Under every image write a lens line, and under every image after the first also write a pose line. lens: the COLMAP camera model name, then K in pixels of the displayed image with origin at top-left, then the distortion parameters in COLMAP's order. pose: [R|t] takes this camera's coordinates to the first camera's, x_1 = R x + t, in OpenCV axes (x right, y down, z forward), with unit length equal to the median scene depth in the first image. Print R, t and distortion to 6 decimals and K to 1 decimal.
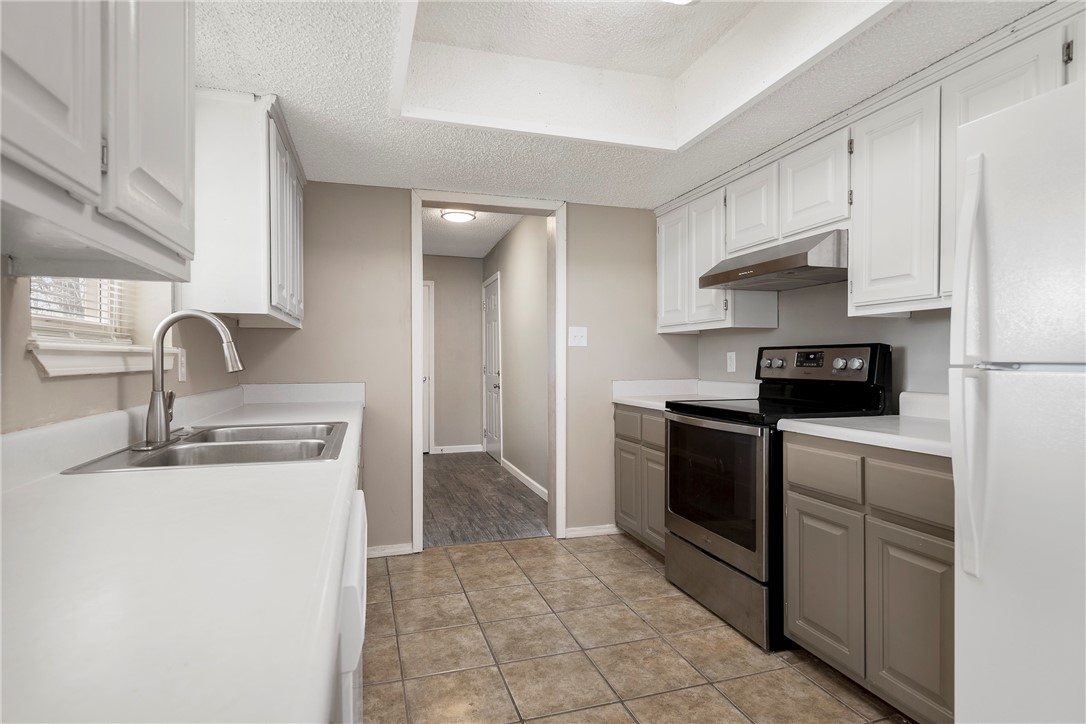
lens RADIAL K [[583.0, 0, 544.1], [0, 583.0, 364.3], [0, 0, 1]] dist [0.000274, 0.000040]
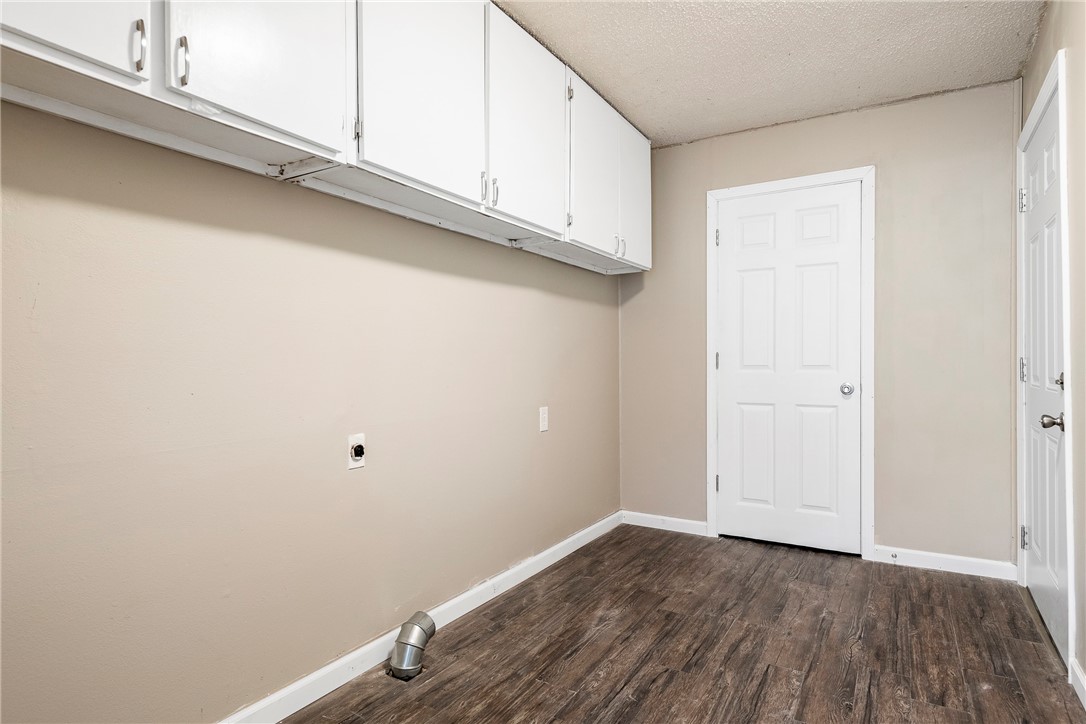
lens RADIAL K [[600.8, 0, 543.4], [0, 600.8, 364.8], [0, 0, 1]] dist [0.003789, 0.000155]
pose [[0.663028, 0.010636, -0.748519, -0.017055], [-0.006840, 0.999943, 0.008150, 0.005228], [0.748563, -0.000283, 0.663063, 0.516586]]
